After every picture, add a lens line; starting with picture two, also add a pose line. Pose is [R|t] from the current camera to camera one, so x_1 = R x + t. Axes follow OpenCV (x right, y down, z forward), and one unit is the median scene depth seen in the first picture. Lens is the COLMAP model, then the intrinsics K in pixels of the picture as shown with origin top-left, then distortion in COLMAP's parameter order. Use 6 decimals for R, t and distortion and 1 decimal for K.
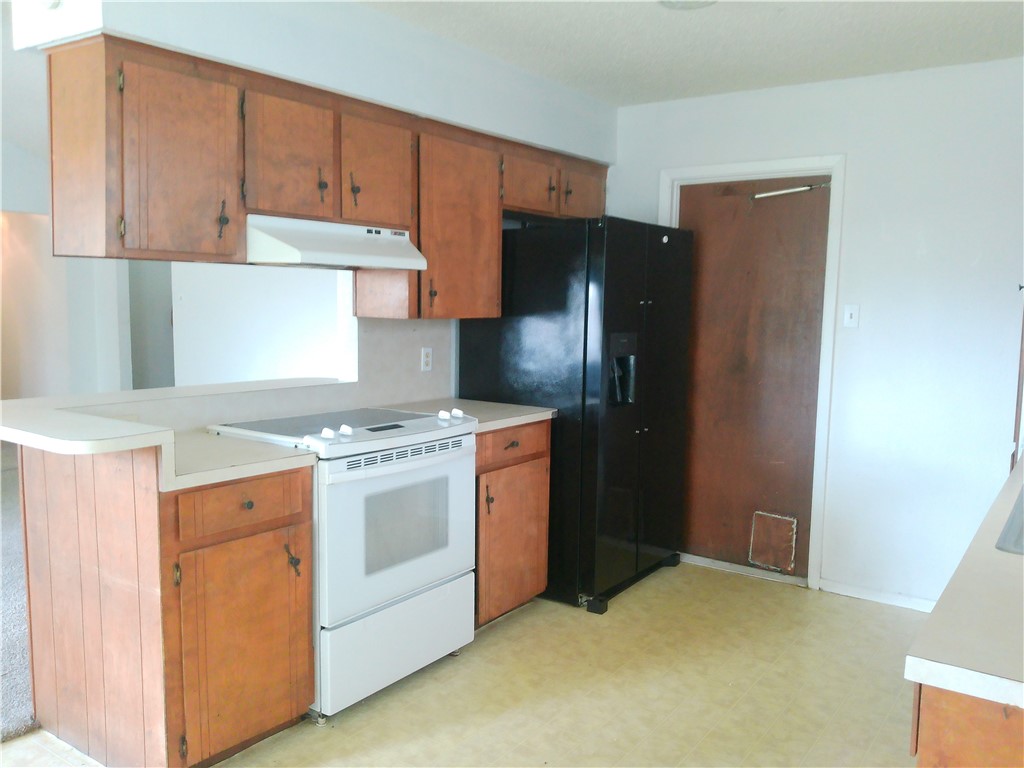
lens RADIAL K [[836.9, 0, 519.6], [0, 836.9, 379.7], [0, 0, 1]] dist [0.078264, -0.153464]
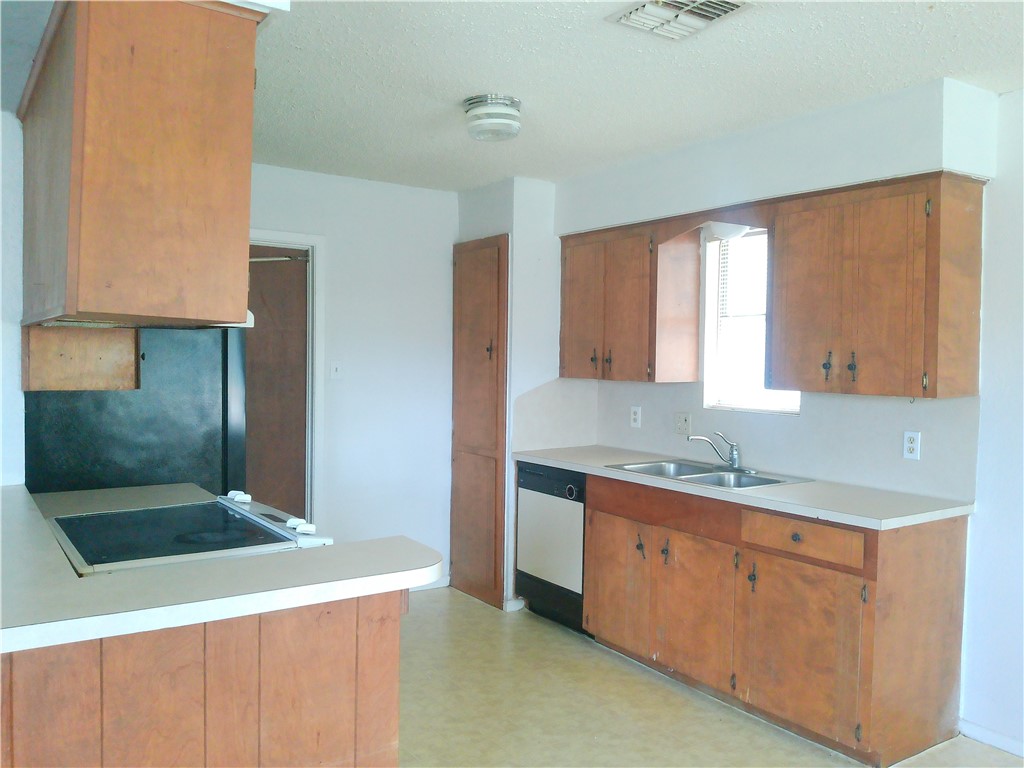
lens RADIAL K [[836.9, 0, 519.6], [0, 836.9, 379.7], [0, 0, 1]] dist [0.078264, -0.153464]
pose [[0.352915, -0.041287, 0.934744, -0.678981], [0.083729, 0.996411, 0.012399, -0.057171], [-0.931901, 0.073889, 0.355106, 0.349450]]
